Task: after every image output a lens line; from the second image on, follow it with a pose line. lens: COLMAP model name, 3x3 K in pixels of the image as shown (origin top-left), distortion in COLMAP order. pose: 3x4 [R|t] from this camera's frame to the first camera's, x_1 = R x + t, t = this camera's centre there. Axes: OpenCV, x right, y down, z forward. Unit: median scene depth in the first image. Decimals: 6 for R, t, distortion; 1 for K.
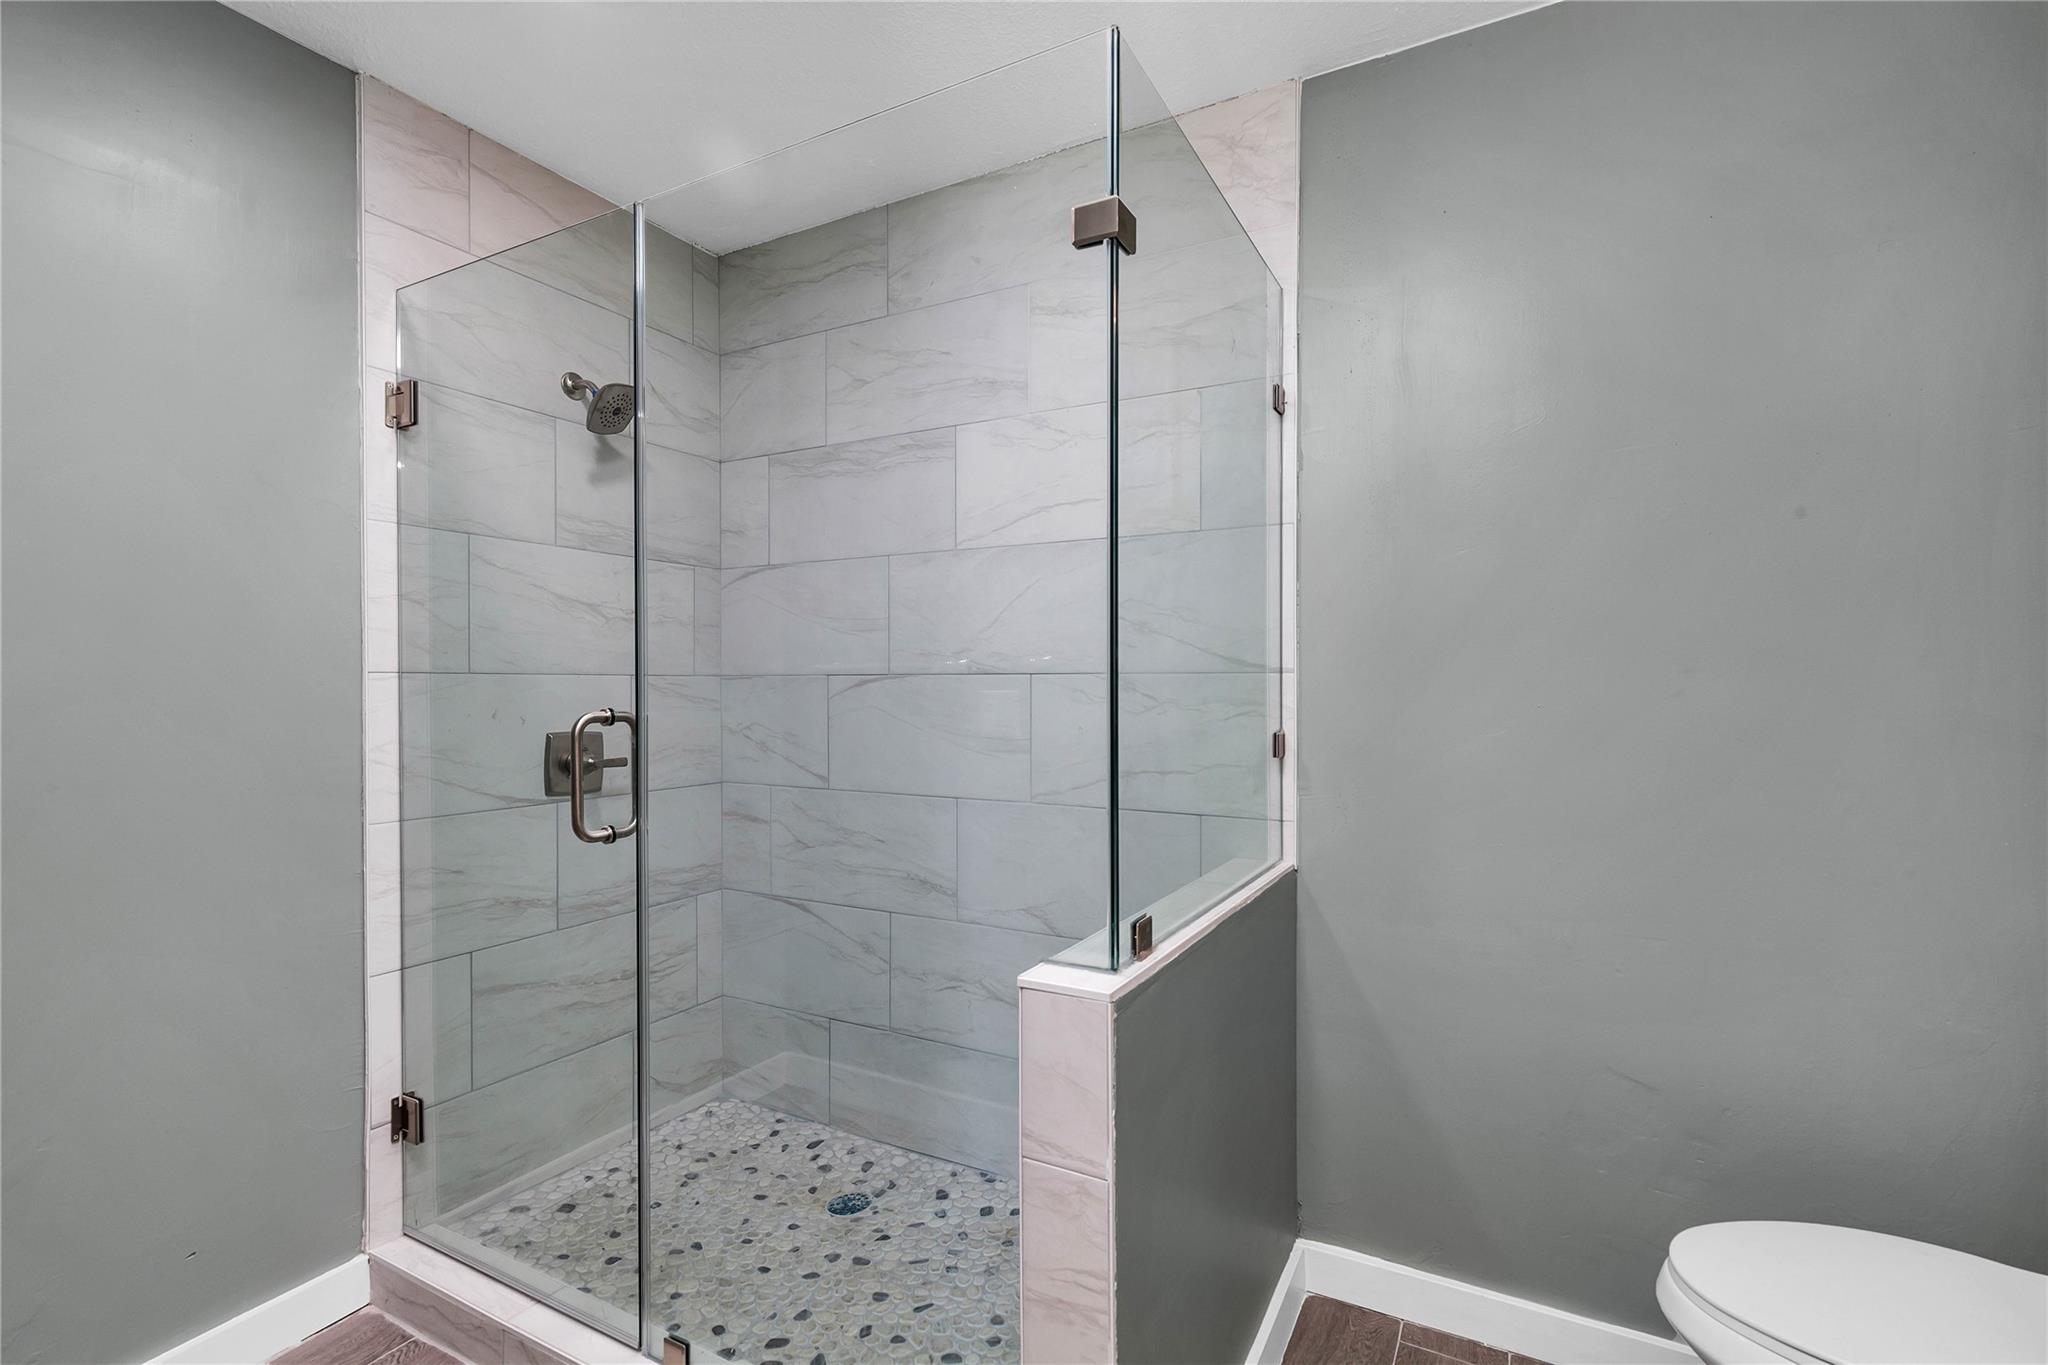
lens RADIAL K [[939.2, 0, 1018.4], [0, 939.2, 688.5], [0, 0, 1]] dist [0.008830, -0.000352]
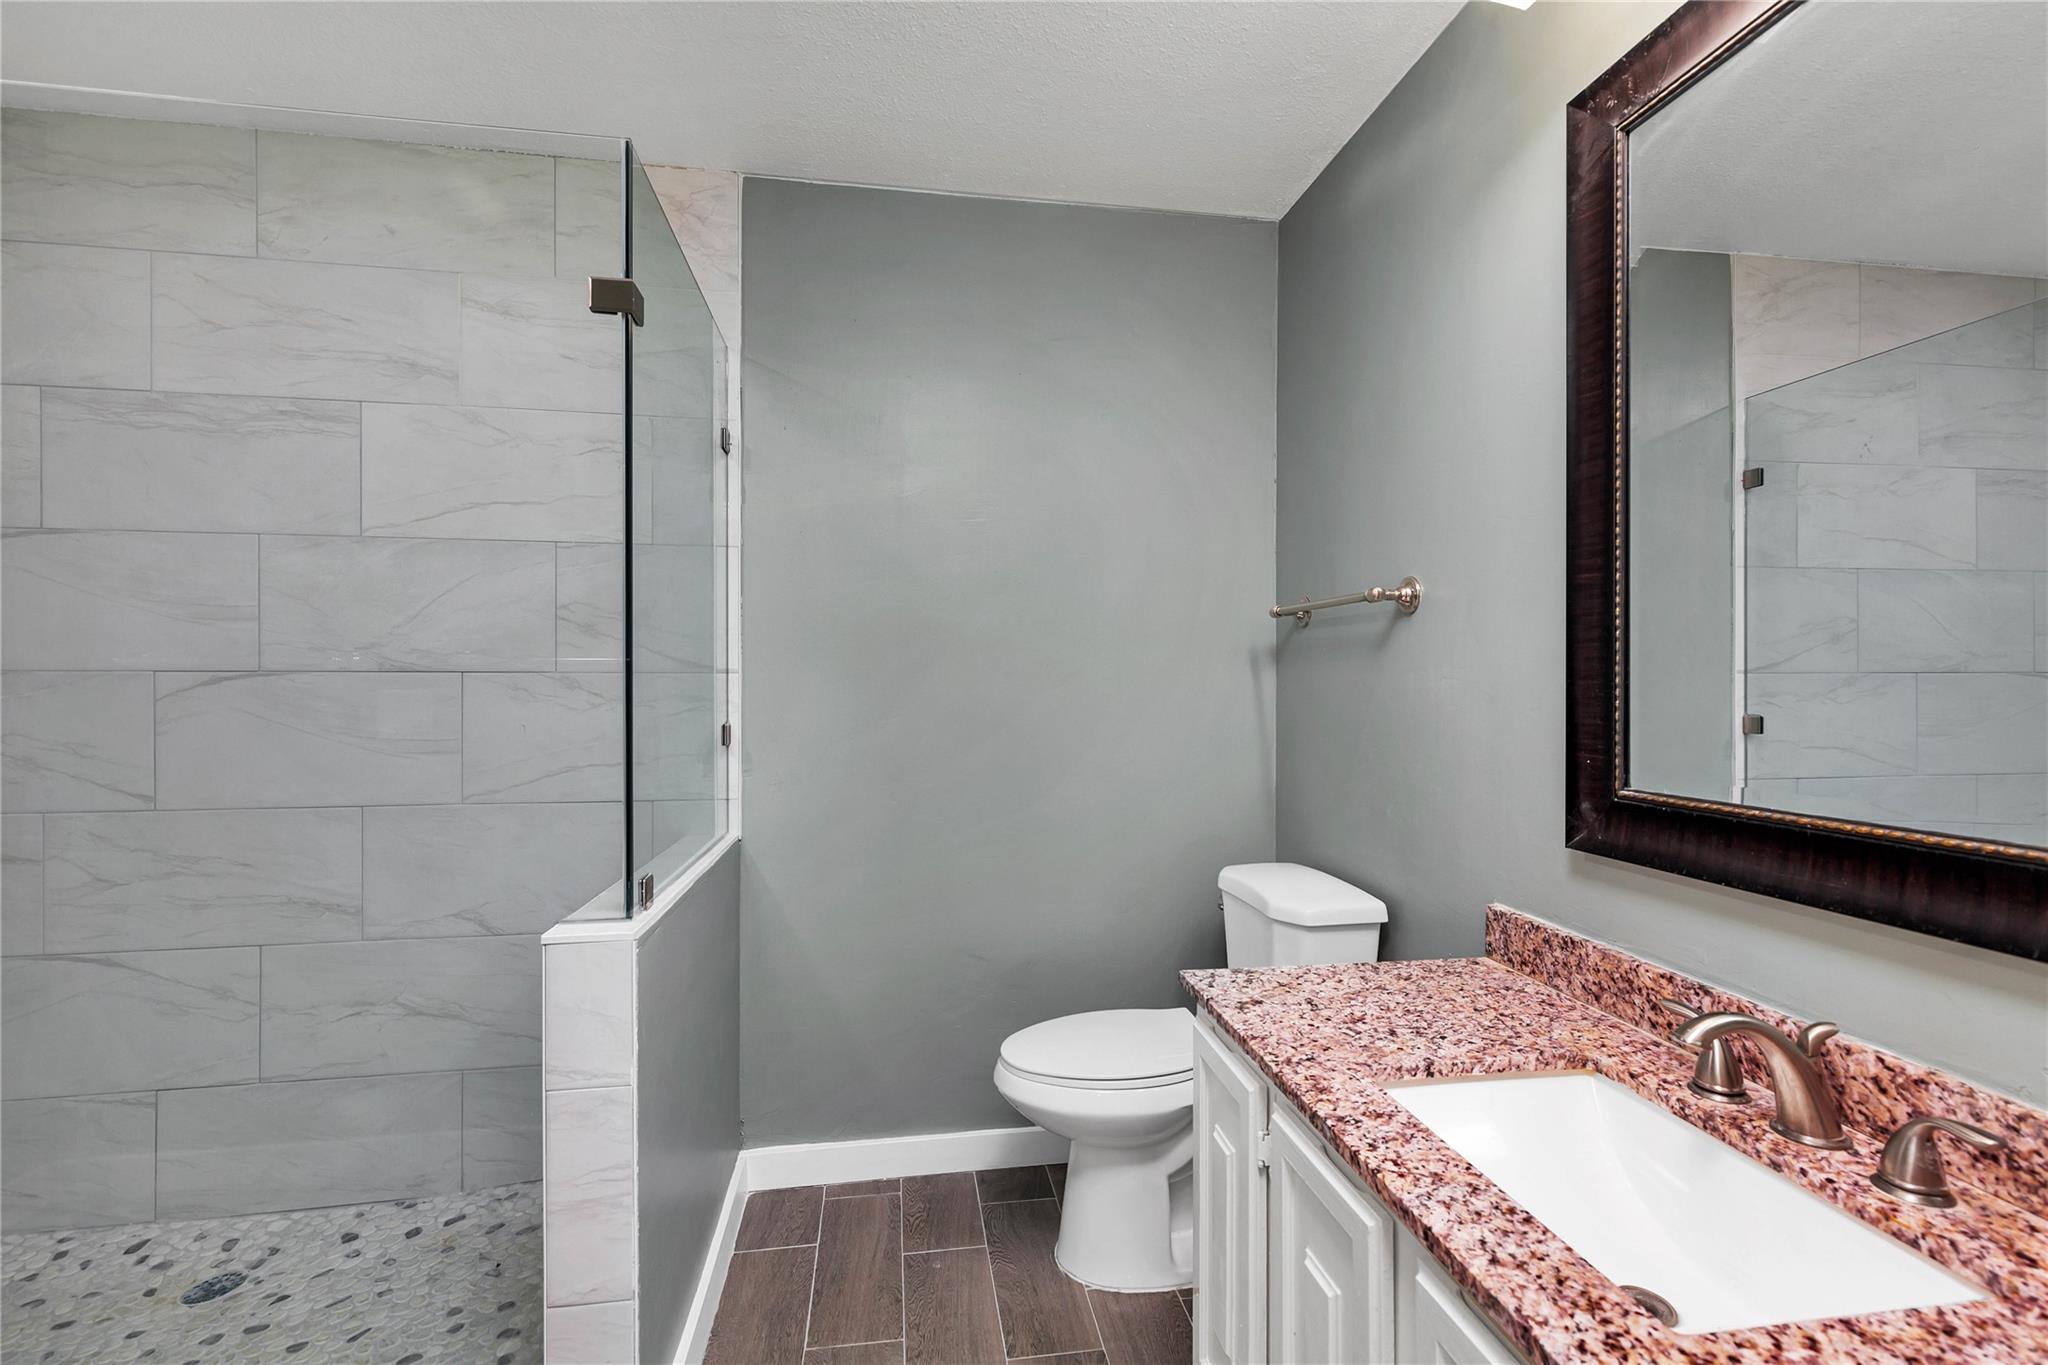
lens RADIAL K [[939.2, 0, 1027.7], [0, 939.2, 683.9], [0, 0, 1]] dist [0.008830, -0.000352]
pose [[0.796589, 0.002907, 0.604515, -0.110031], [0.001562, 0.999975, -0.006867, 0.004232], [-0.604520, 0.006415, 0.796564, -0.135192]]
